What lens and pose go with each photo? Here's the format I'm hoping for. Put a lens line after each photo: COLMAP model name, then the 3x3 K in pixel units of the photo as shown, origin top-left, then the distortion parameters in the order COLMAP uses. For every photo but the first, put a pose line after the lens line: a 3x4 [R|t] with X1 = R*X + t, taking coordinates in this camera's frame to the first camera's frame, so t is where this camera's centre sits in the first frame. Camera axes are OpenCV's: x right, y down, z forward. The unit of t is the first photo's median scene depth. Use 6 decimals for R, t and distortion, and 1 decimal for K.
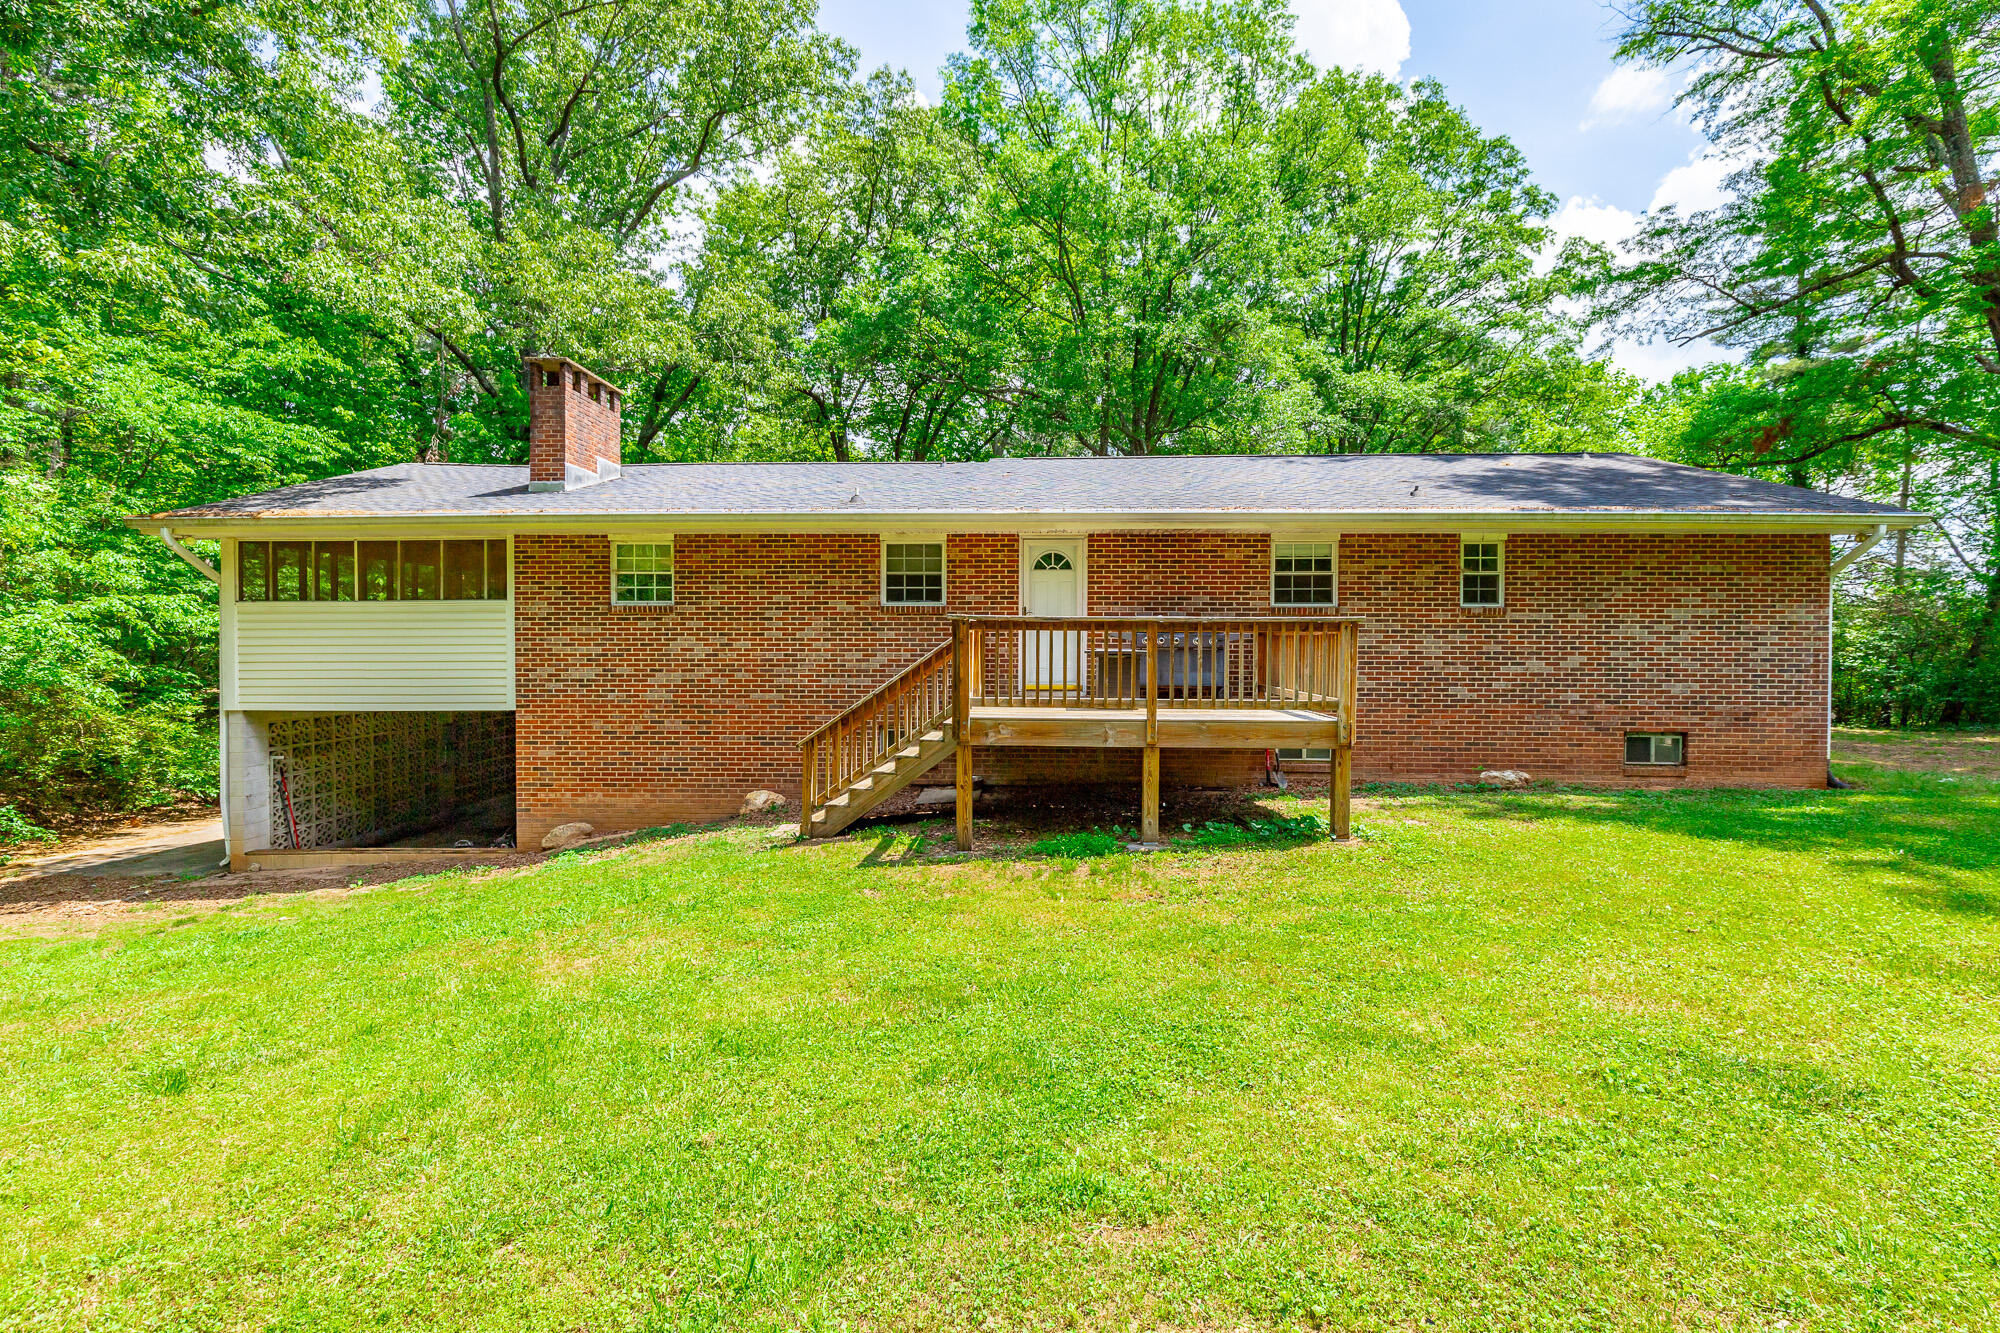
lens RADIAL K [[909.7, 0, 1010.6], [0, 909.7, 668.1], [0, 0, 1]] dist [0.001934, -0.000028]
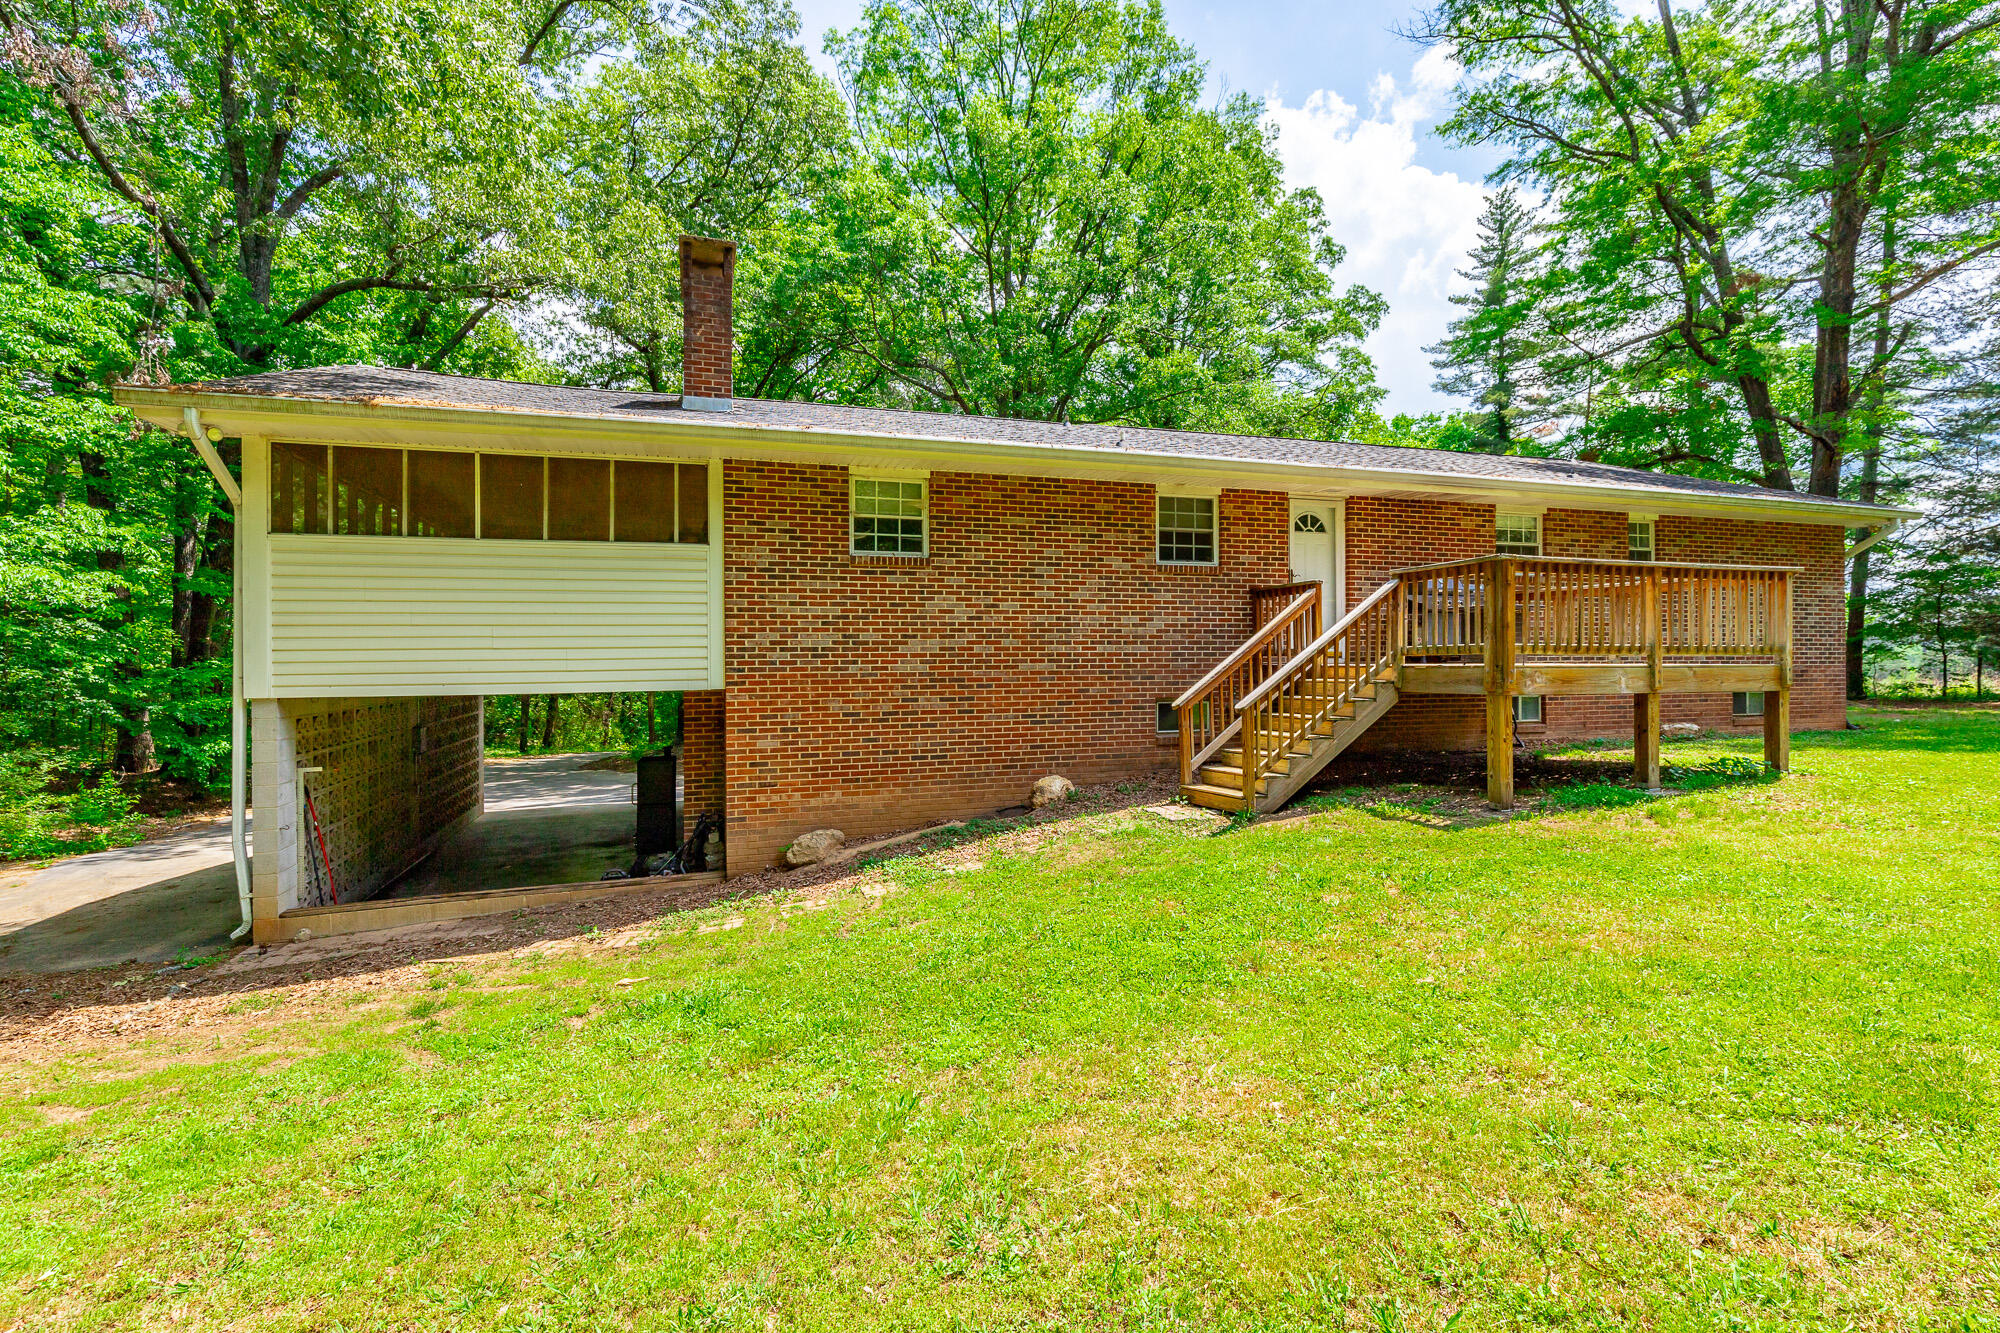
lens RADIAL K [[921.9, 0, 987.4], [0, 921.9, 661.1], [0, 0, 1]] dist [0.000823, -0.000279]
pose [[0.939301, -0.008512, 0.342988, -0.610156], [0.015547, 0.999721, -0.017766, 0.040557], [-0.342741, 0.022020, 0.939172, 0.202456]]
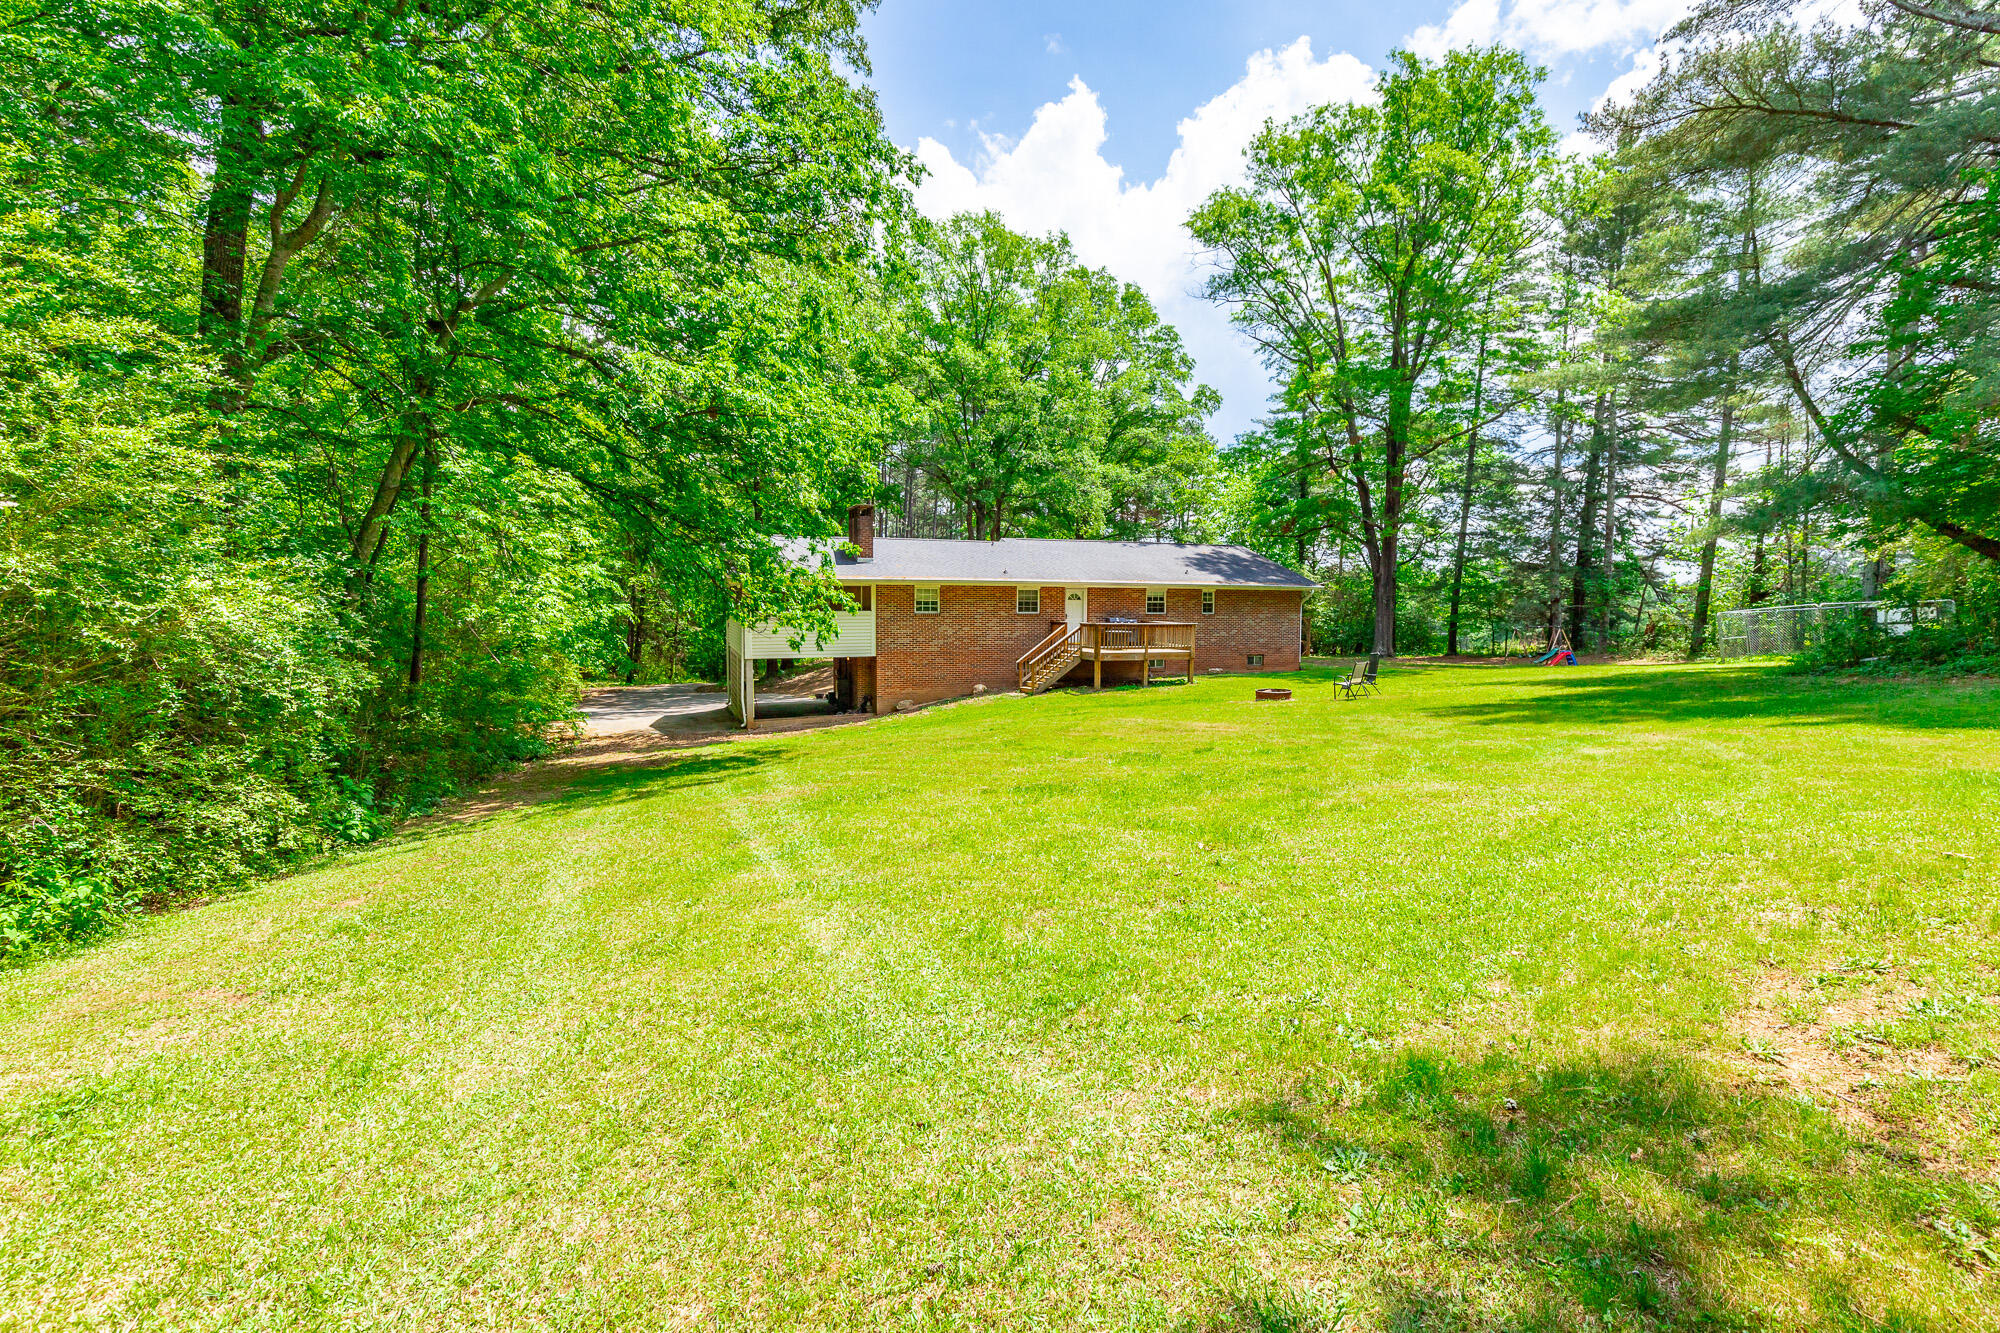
lens RADIAL K [[935.4, 0, 1047.5], [0, 935.4, 666.8], [0, 0, 1]] dist [0.001376, 0.000094]
pose [[0.905589, -0.026315, 0.423339, -1.208625], [0.003834, 0.998541, 0.053867, -0.058863], [-0.424139, -0.047158, 0.904368, -1.491029]]
